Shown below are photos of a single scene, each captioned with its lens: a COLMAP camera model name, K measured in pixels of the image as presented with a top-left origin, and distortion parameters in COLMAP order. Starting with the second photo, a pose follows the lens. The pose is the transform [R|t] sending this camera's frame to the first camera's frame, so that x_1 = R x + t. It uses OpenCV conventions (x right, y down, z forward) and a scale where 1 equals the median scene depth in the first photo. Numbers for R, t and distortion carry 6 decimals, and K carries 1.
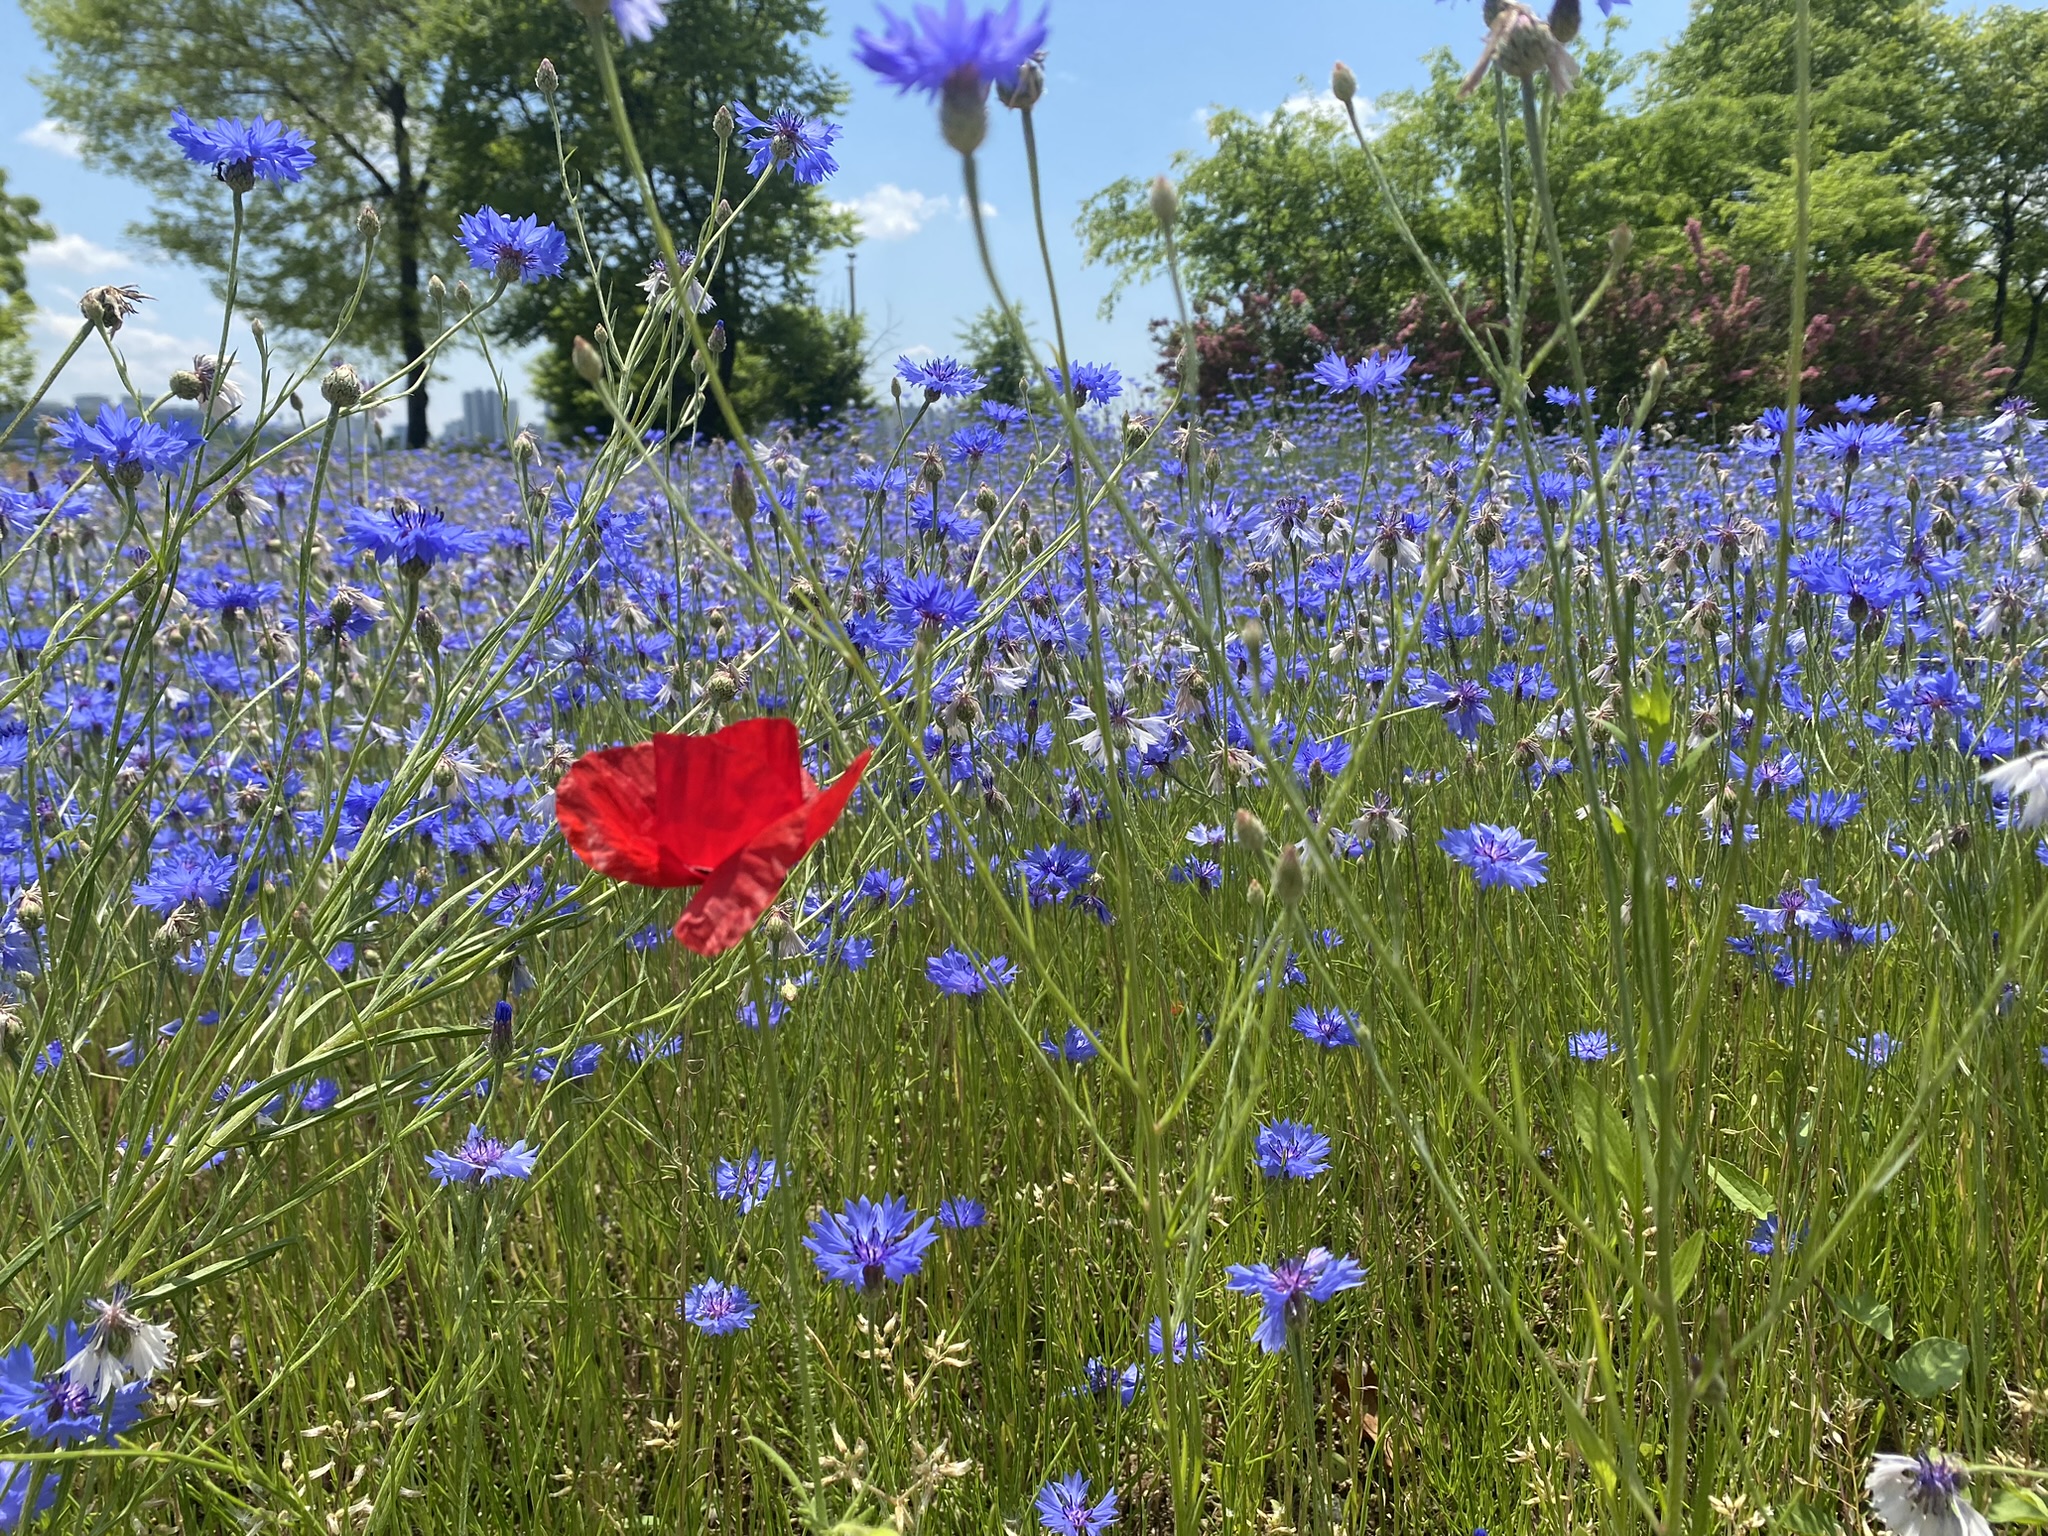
lens RADIAL K [[1529.5, 0, 1016.5], [0, 1529.5, 769.5], [0, 0, 1]] dist [0.005716, -0.008926]
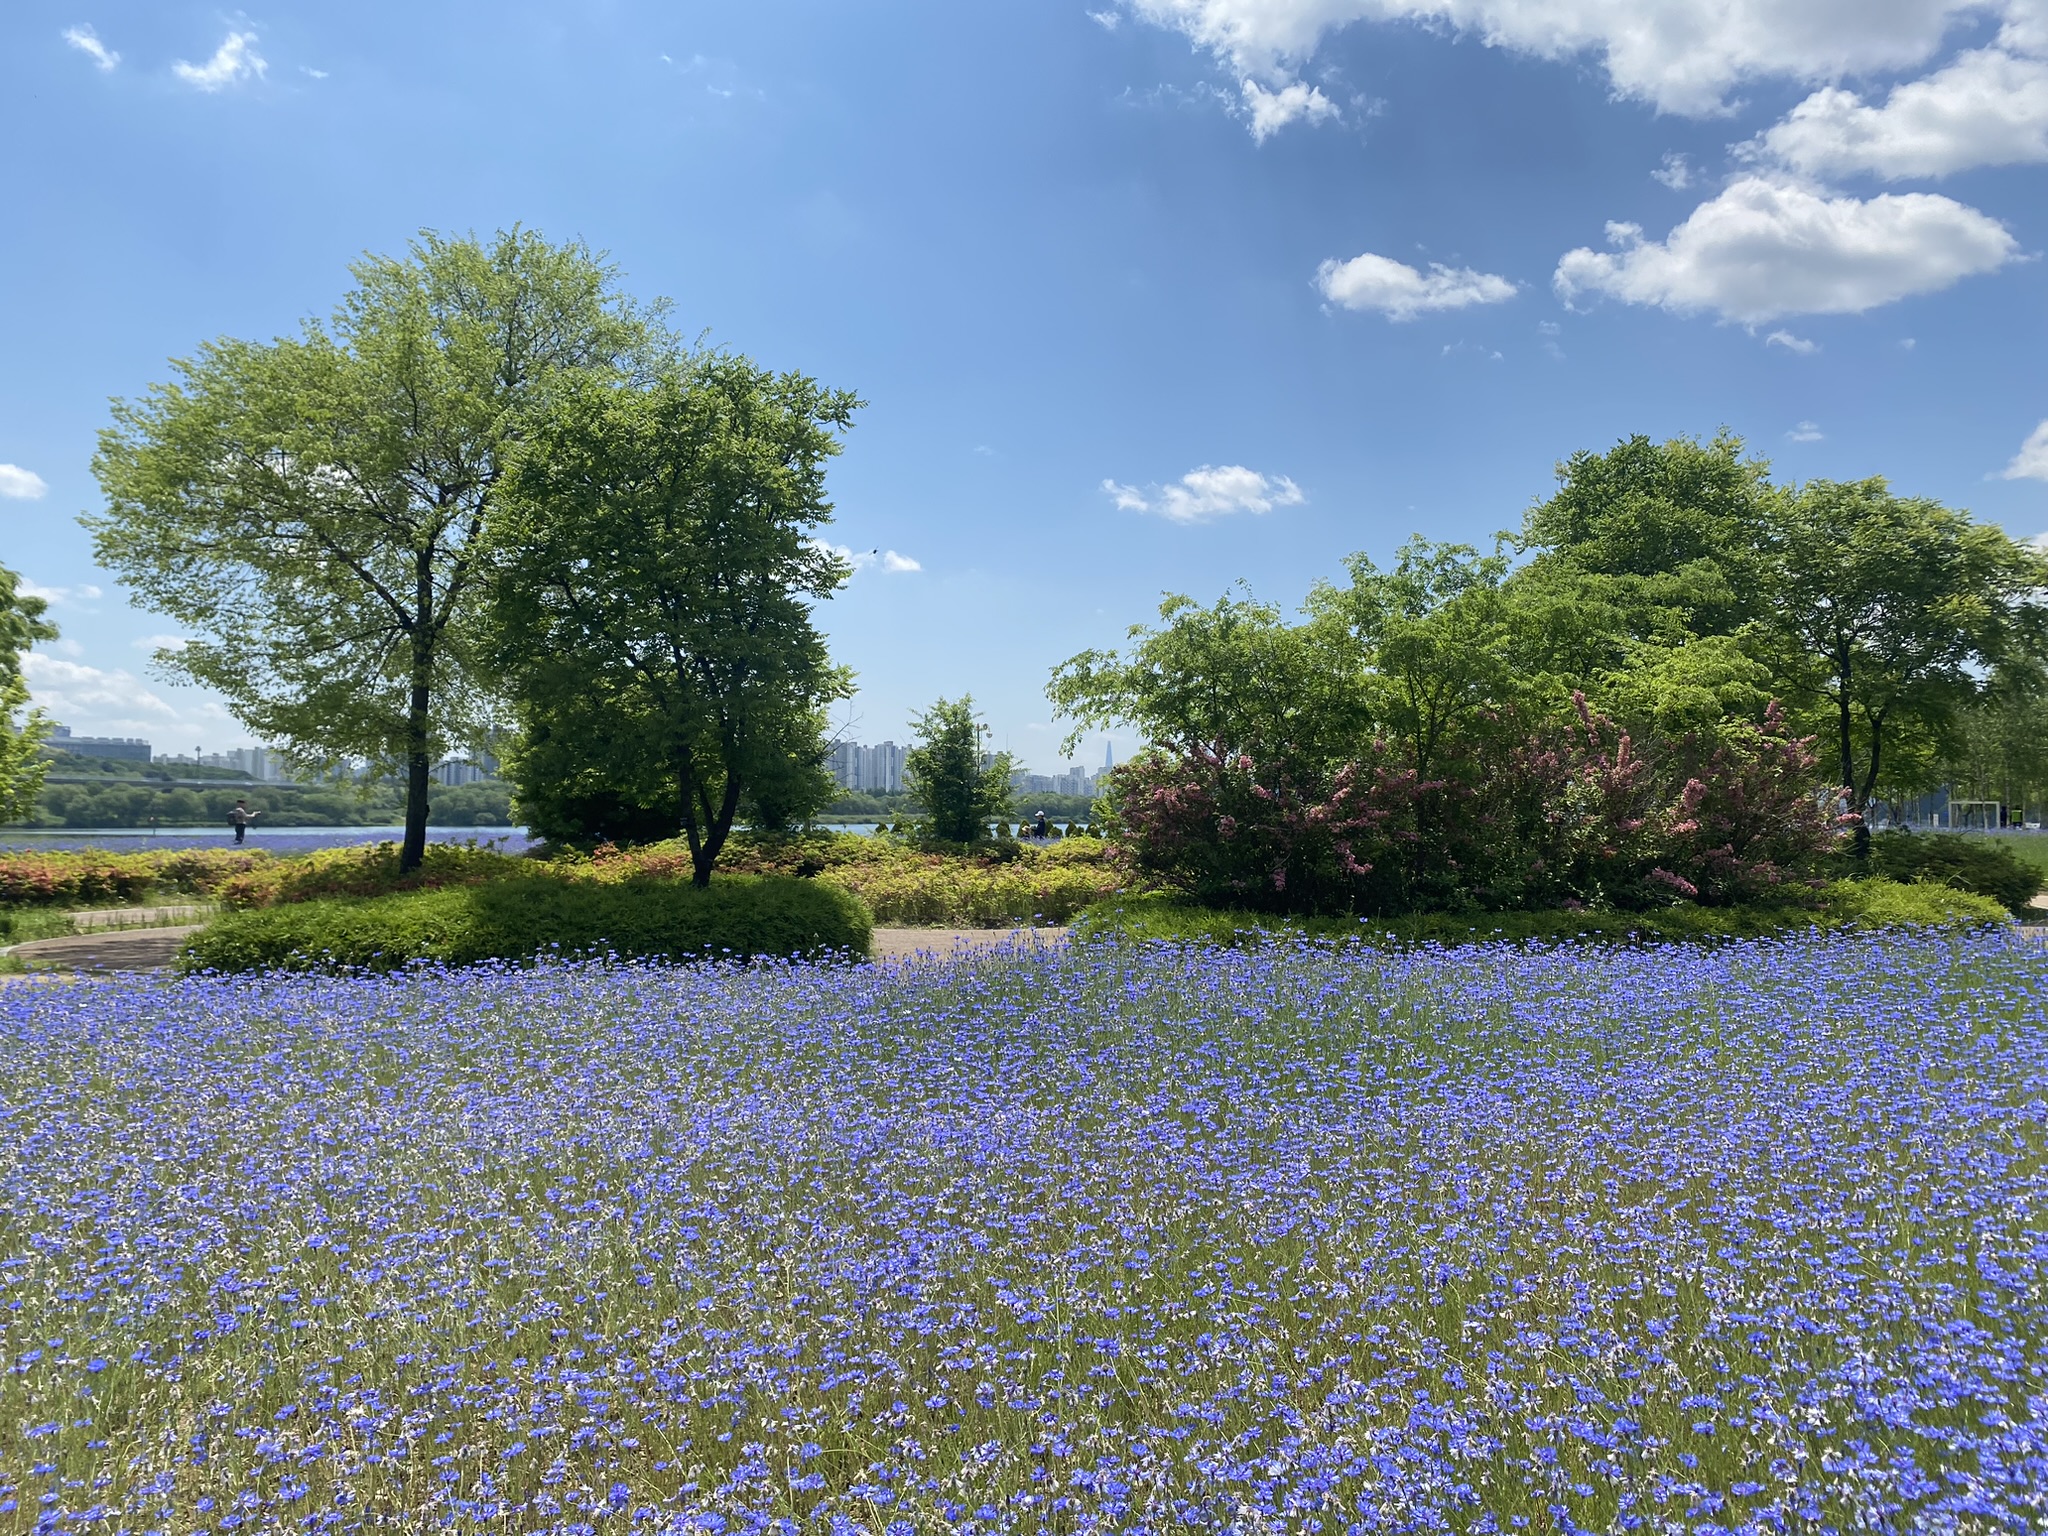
lens RADIAL K [[1529.5, 0, 1029.0], [0, 1529.5, 760.5], [0, 0, 1]] dist [0.005716, -0.008926]
pose [[0.998216, 0.005476, 0.059456, -0.040537], [0.007378, 0.976840, -0.213846, -0.060017], [-0.059250, 0.213903, 0.975056, -0.091639]]
